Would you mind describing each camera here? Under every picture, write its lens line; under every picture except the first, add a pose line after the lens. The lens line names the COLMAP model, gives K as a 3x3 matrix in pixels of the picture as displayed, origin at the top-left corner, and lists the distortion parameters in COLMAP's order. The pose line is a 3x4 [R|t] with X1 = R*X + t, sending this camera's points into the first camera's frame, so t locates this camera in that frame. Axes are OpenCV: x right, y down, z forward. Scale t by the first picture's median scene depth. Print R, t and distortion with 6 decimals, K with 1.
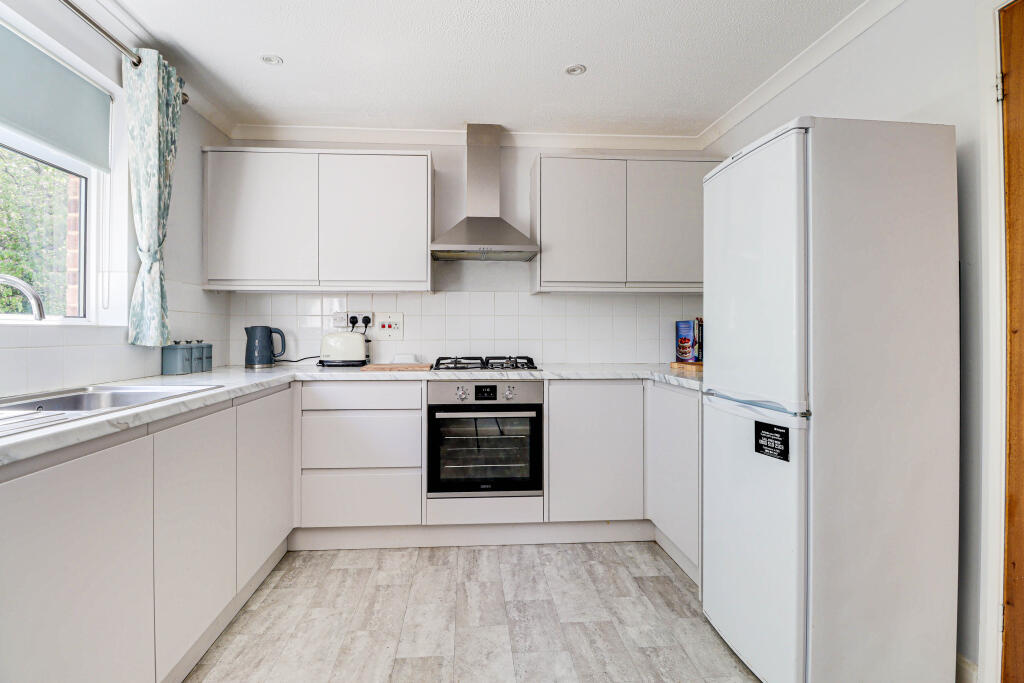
lens RADIAL K [[498.4, 0, 509.5], [0, 498.4, 331.3], [0, 0, 1]] dist [-0.003090, -0.002195]
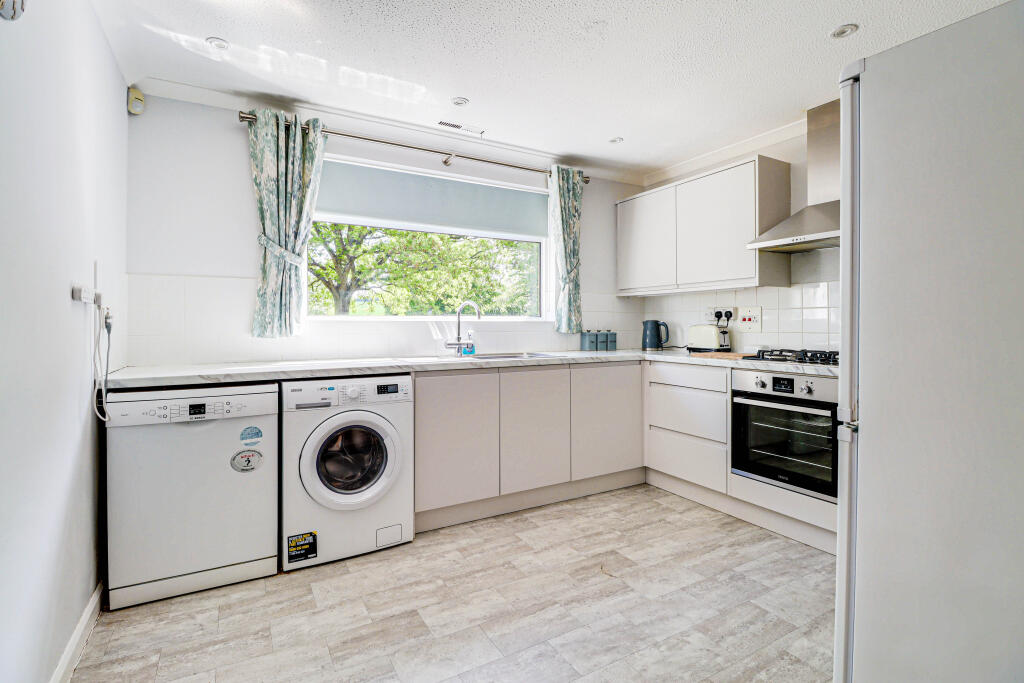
lens RADIAL K [[498.4, 0, 527.5], [0, 498.4, 330.3], [0, 0, 1]] dist [-0.003090, -0.002195]
pose [[0.448035, 0.011212, -0.893946, 0.627411], [-0.000109, 0.999922, 0.012487, 0.000043], [0.894016, -0.005497, 0.448001, 0.085686]]
